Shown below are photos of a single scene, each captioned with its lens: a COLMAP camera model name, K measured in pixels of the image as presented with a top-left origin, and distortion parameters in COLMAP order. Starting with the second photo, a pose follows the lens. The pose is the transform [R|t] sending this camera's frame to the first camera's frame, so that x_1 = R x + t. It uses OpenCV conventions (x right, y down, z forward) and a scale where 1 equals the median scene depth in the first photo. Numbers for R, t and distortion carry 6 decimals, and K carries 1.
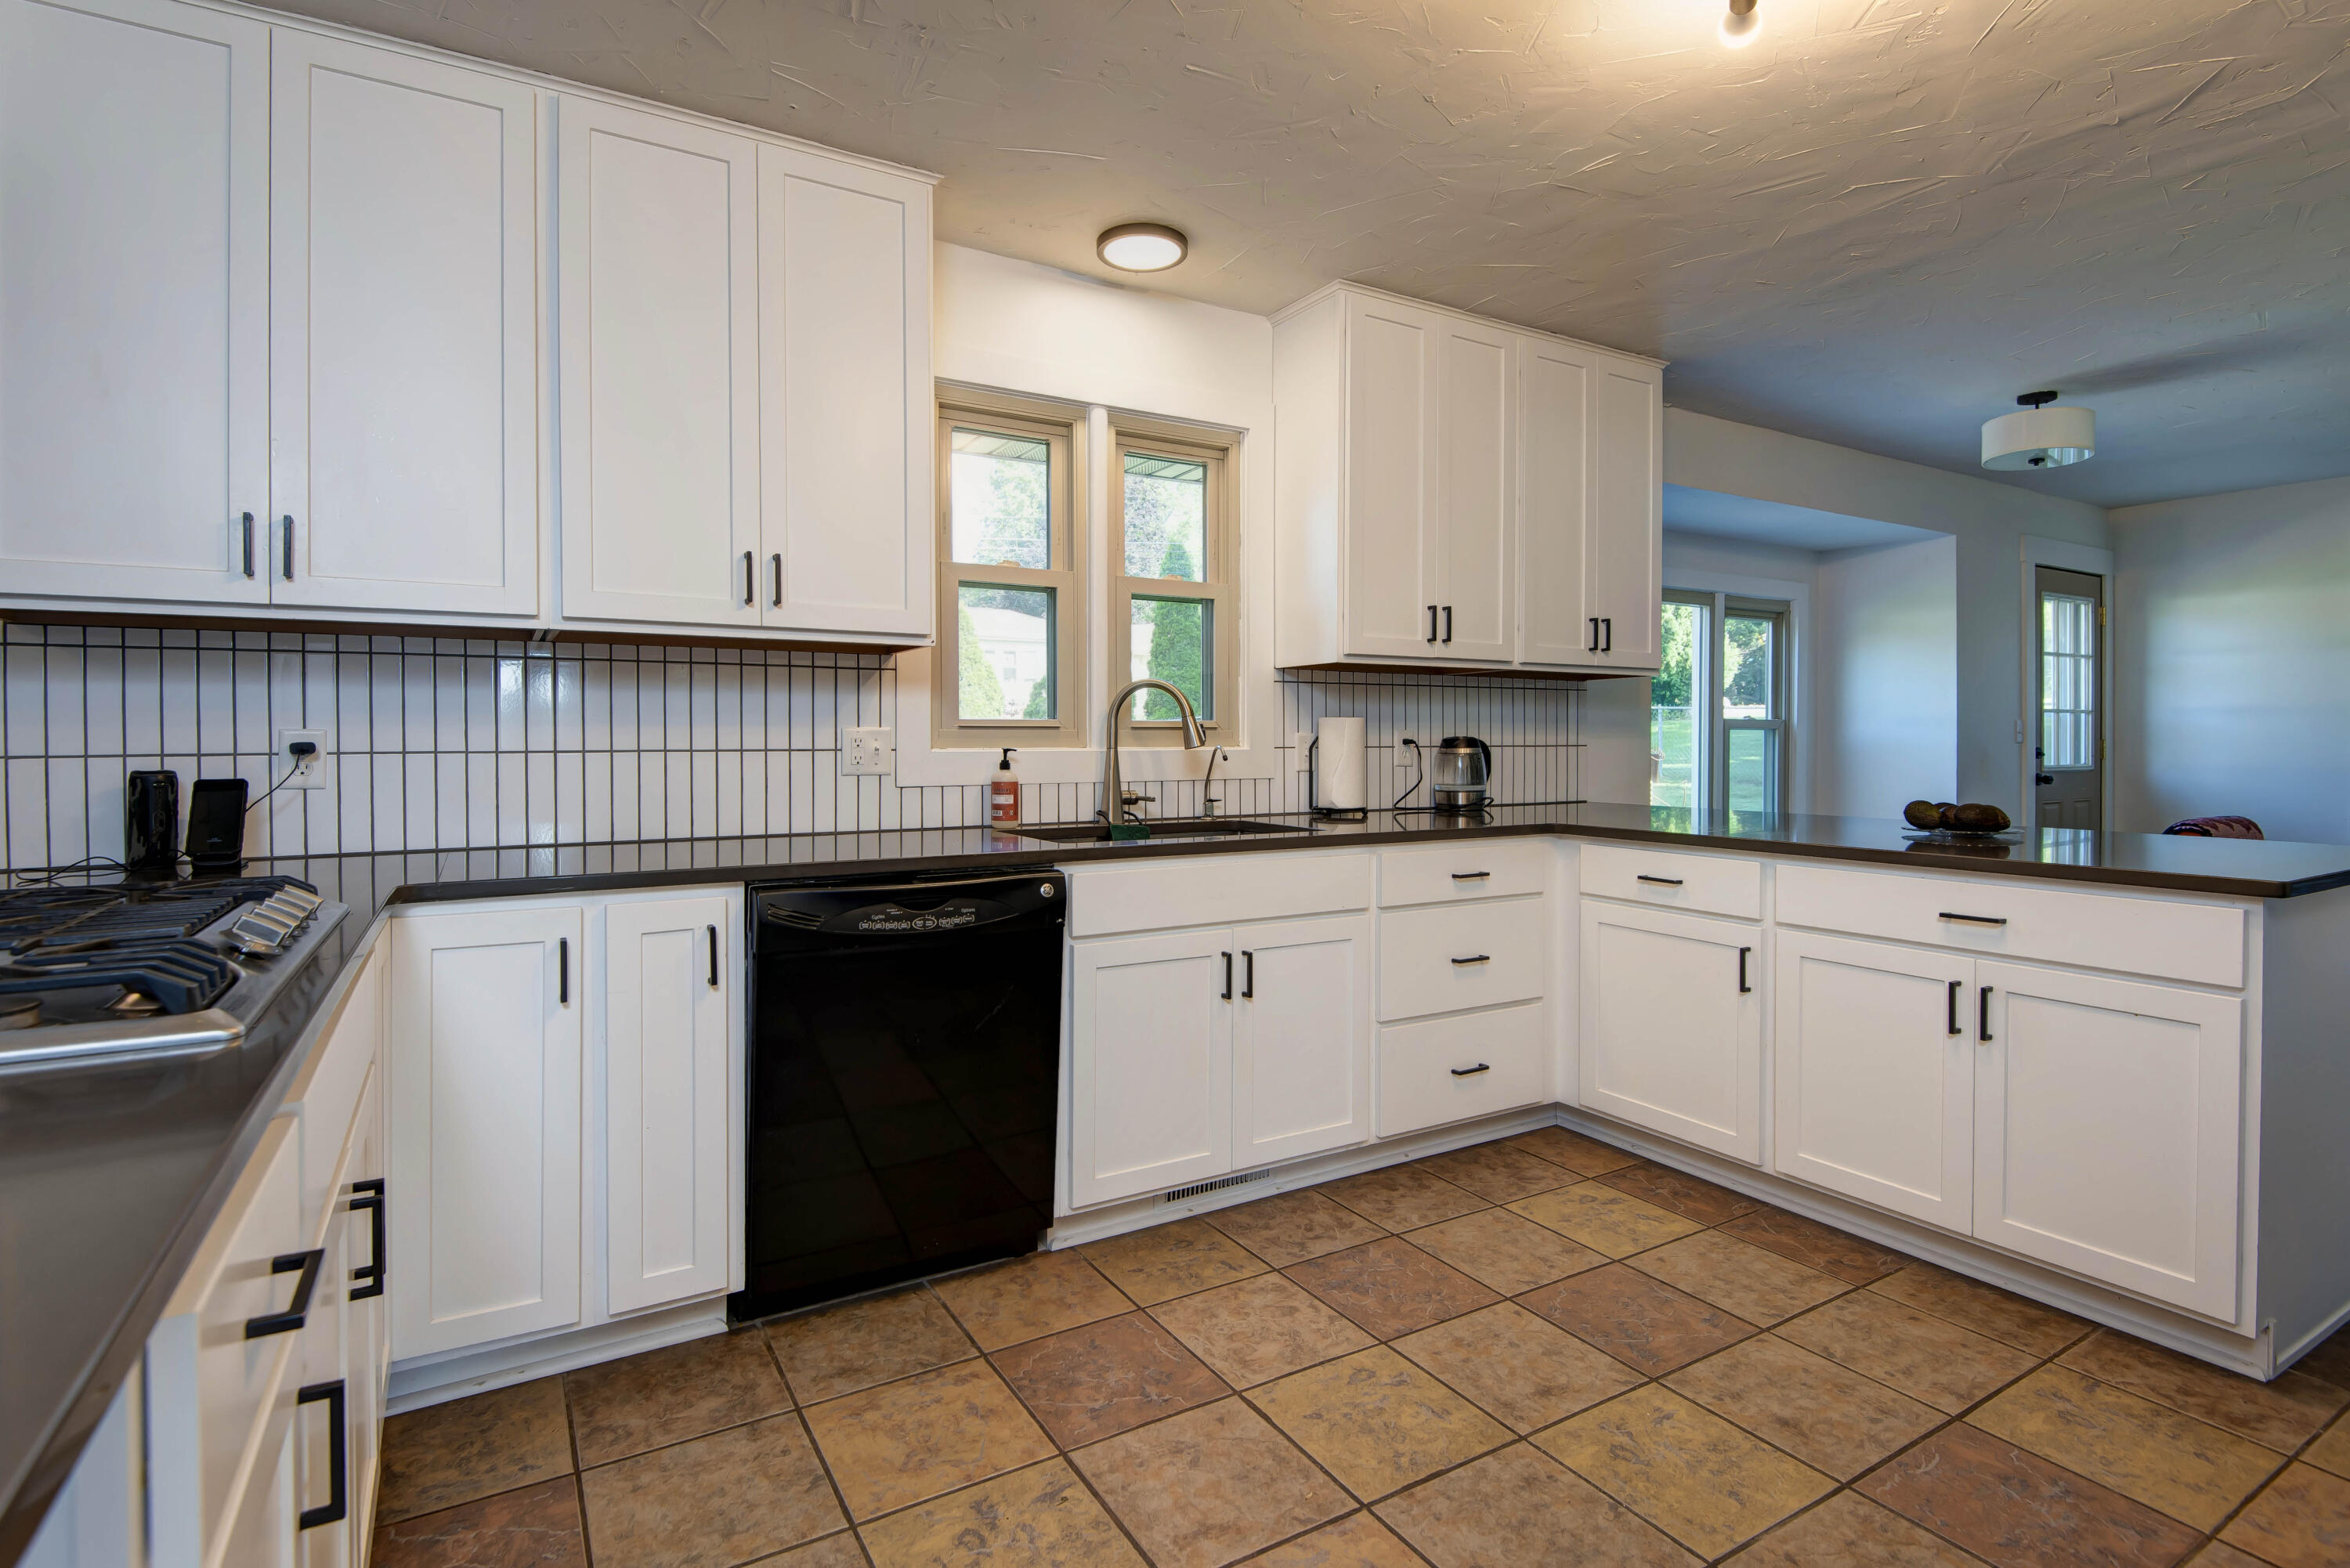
lens RADIAL K [[1122.0, 0, 1124.1], [0, 1122.0, 766.5], [0, 0, 1]] dist [-0.017697, -0.000953]
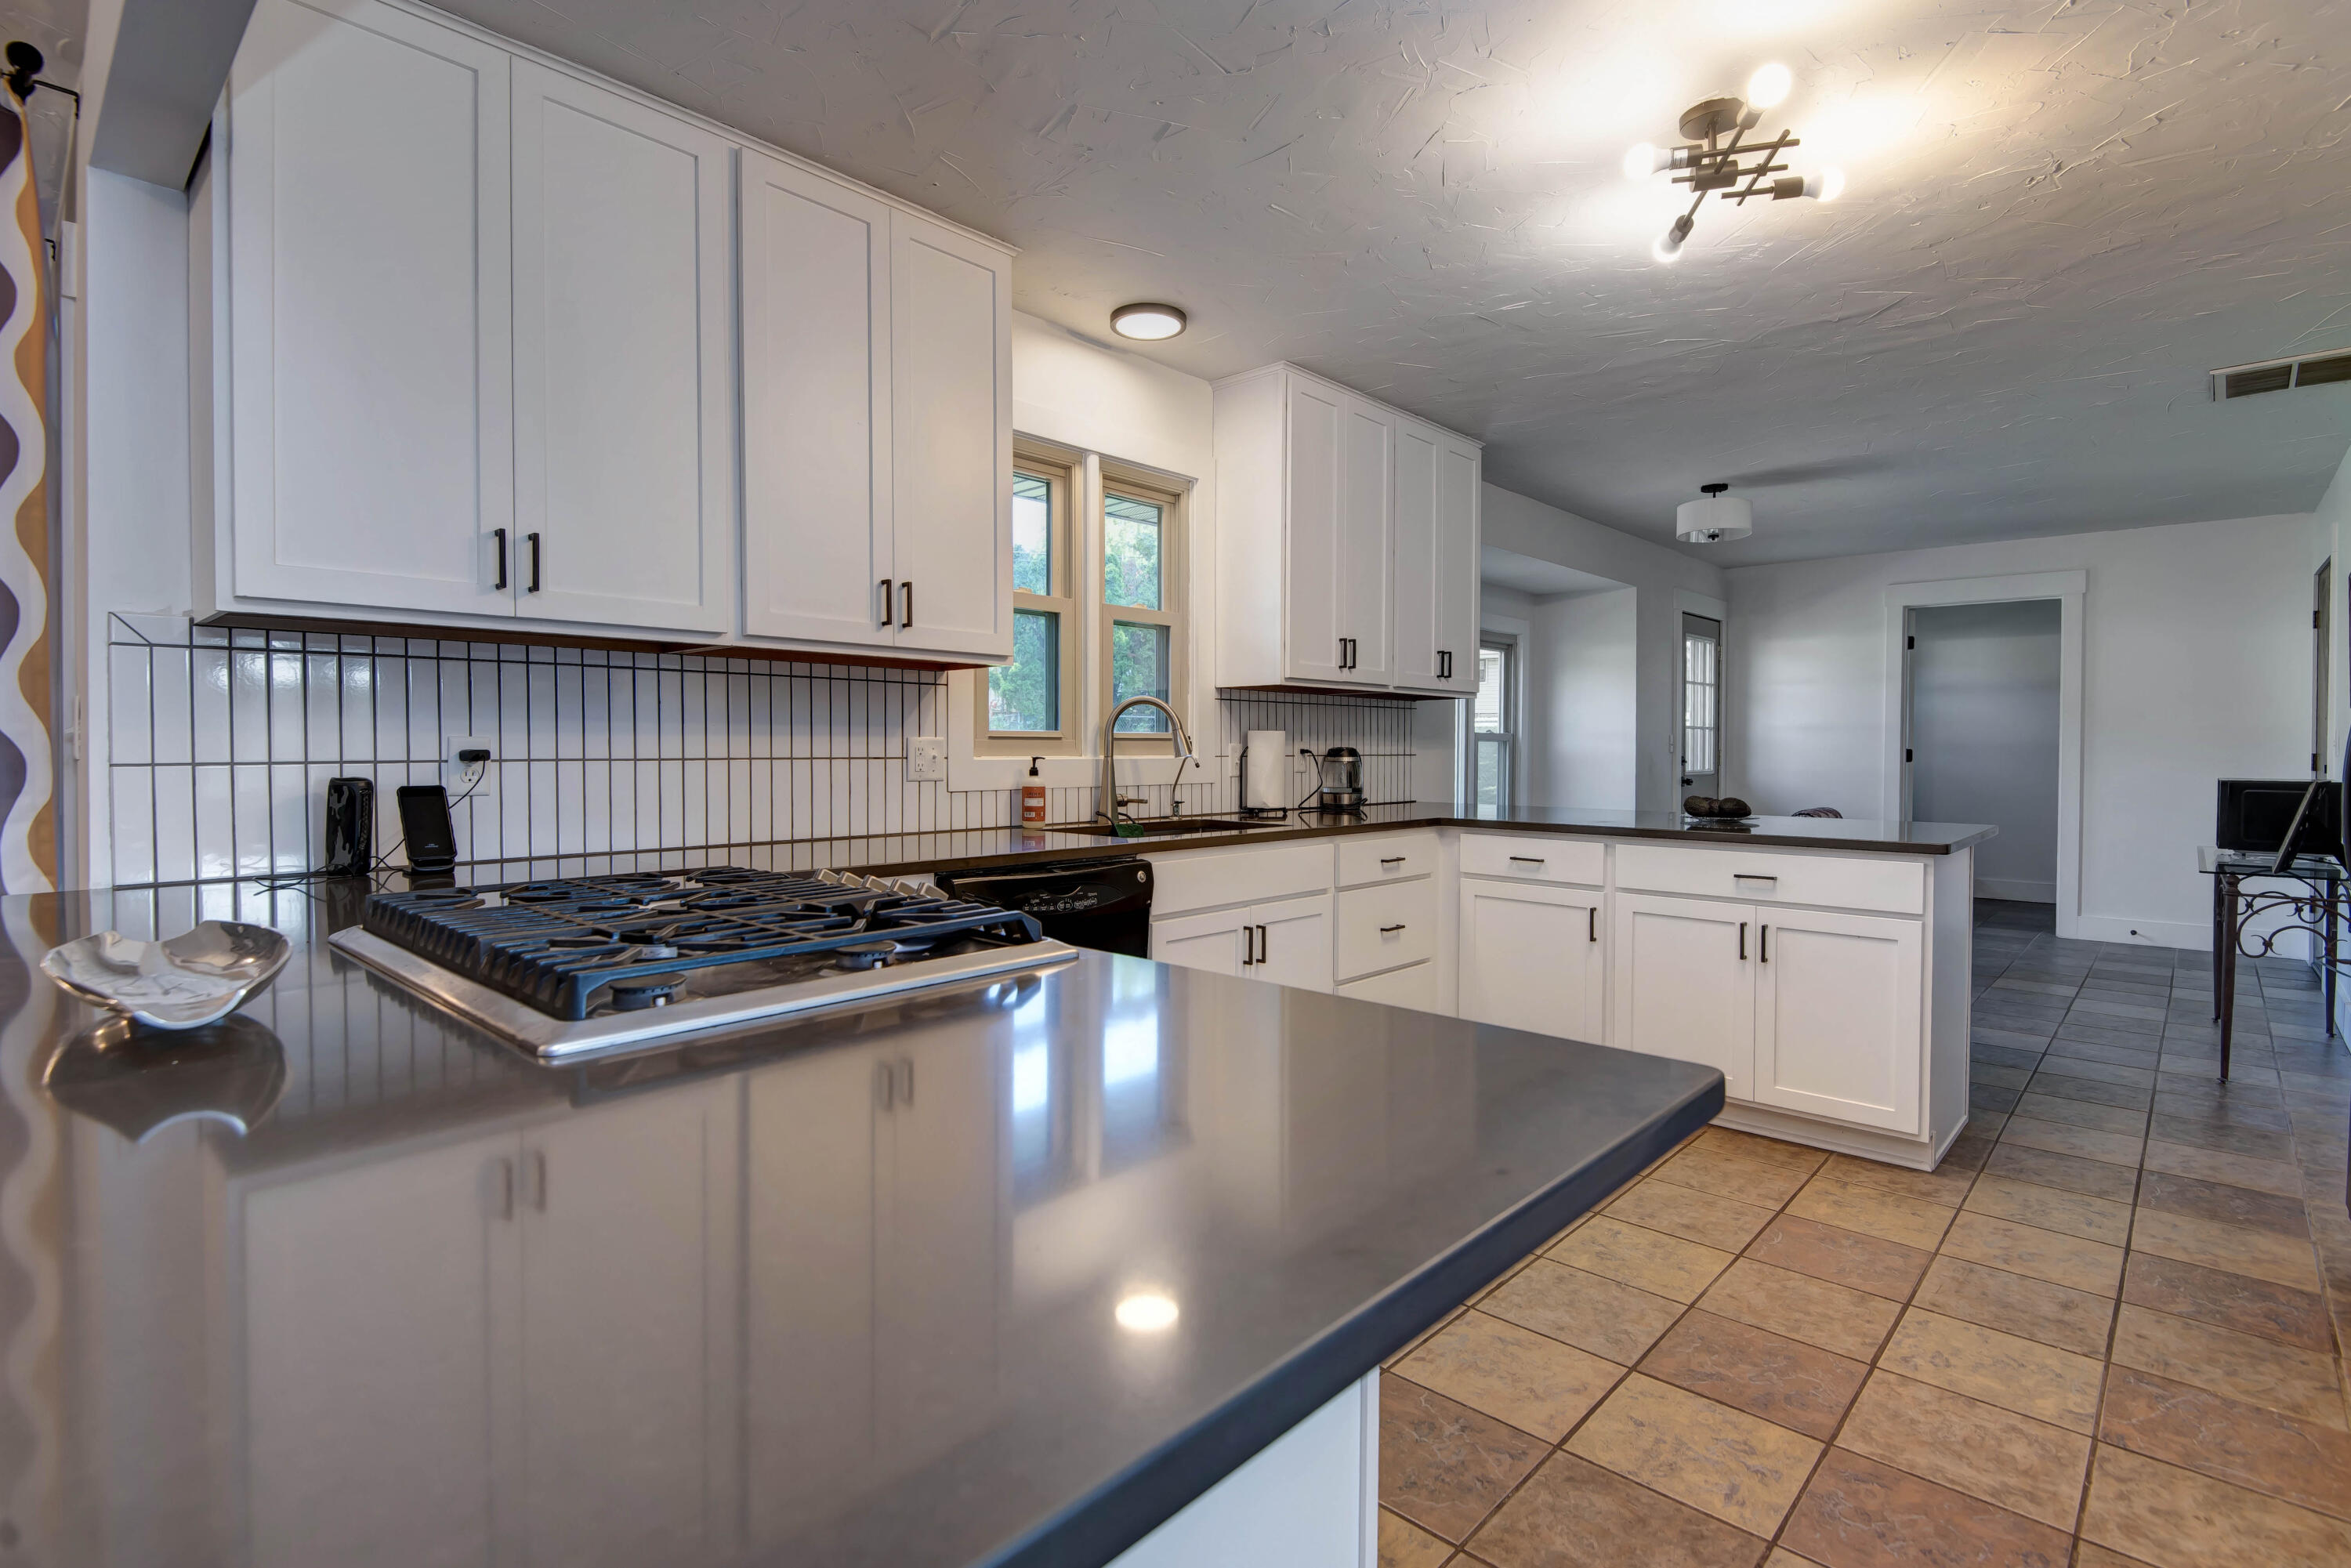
lens RADIAL K [[1122.5, 0, 1176.3], [0, 1122.5, 791.1], [0, 0, 1]] dist [-0.017697, -0.000953]
pose [[0.953410, -0.007886, 0.301576, -0.309767], [0.003653, 0.999887, 0.014598, 0.002342], [-0.301657, -0.012816, 0.953330, -0.114207]]
